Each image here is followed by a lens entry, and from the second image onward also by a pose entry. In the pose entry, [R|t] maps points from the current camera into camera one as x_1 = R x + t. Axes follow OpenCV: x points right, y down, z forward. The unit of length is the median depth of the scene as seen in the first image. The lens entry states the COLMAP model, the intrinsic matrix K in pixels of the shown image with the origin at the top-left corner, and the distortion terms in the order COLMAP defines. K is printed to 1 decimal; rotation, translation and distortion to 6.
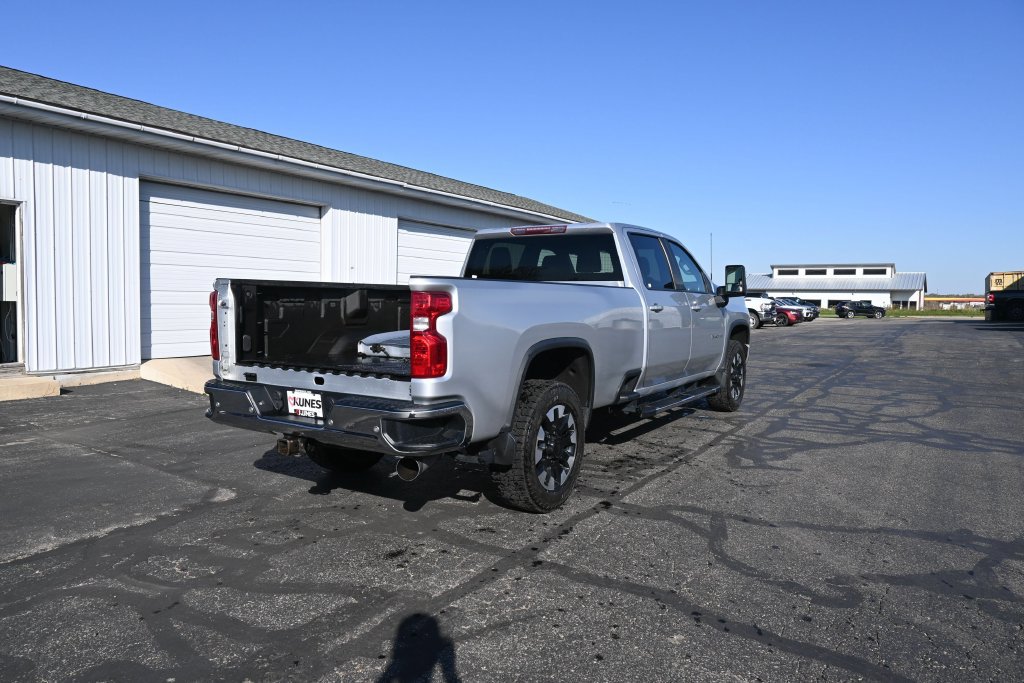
lens RADIAL K [[696.7, 0, 511.5], [0, 696.7, 341.5], [0, 0, 1]] dist [-0.003864, -0.000898]
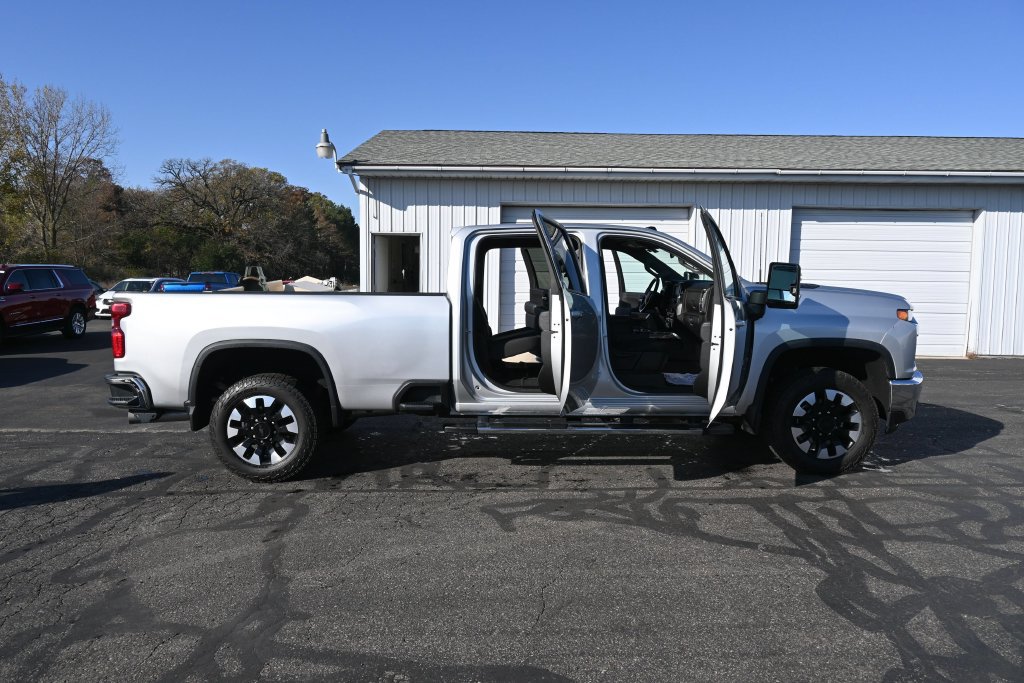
lens RADIAL K [[696.7, 0, 510.7], [0, 696.7, 341.2], [0, 0, 1]] dist [-0.003864, -0.000898]
pose [[0.542853, 0.057512, -0.837856, 1.302244], [-0.051445, 0.998056, 0.035176, -0.065789], [0.838251, 0.024008, 0.544756, 0.708822]]
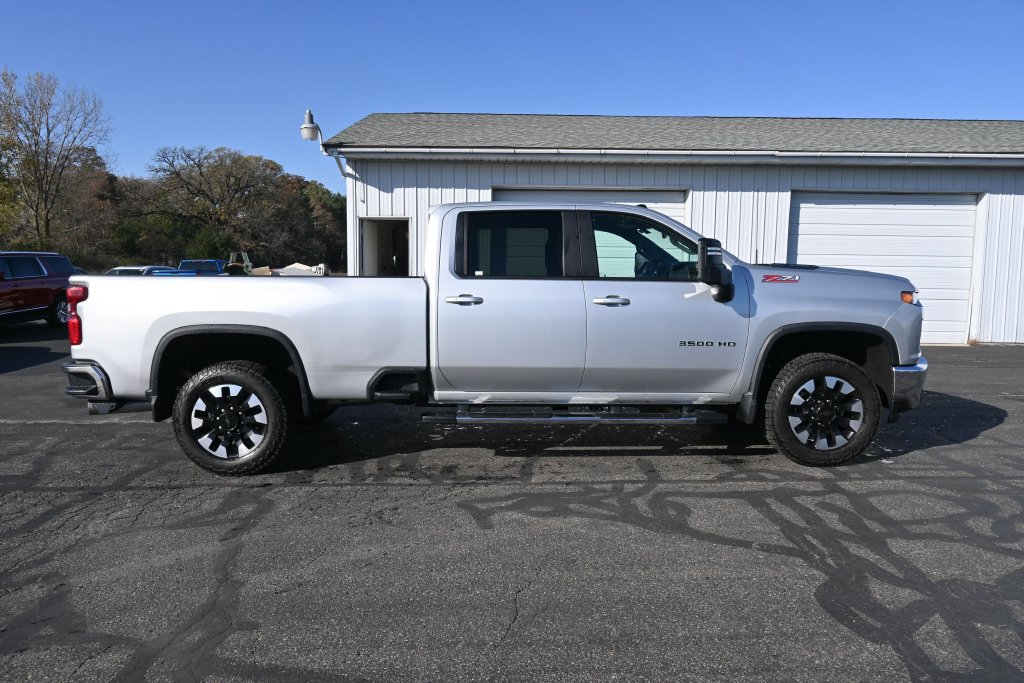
lens RADIAL K [[696.7, 0, 511.2], [0, 696.7, 343.9], [0, 0, 1]] dist [-0.003864, -0.000898]
pose [[0.545633, 0.072826, -0.834854, 1.259728], [-0.049631, 0.997276, 0.054557, -0.057867], [0.836553, 0.011667, 0.547761, 0.770455]]
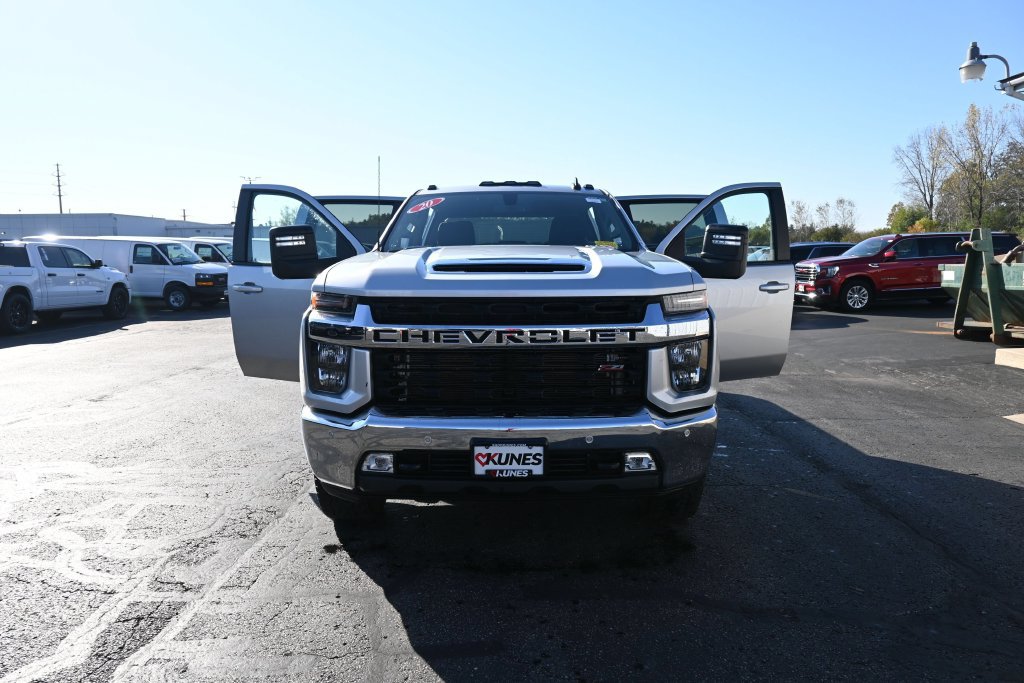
lens RADIAL K [[696.7, 0, 512.7], [0, 696.7, 342.1], [0, 0, 1]] dist [-0.003864, -0.000898]
pose [[-0.846848, 0.060715, -0.528358, 0.865590], [-0.037255, 0.984250, 0.172814, -0.193546], [0.530529, 0.166031, -0.831248, 2.668189]]
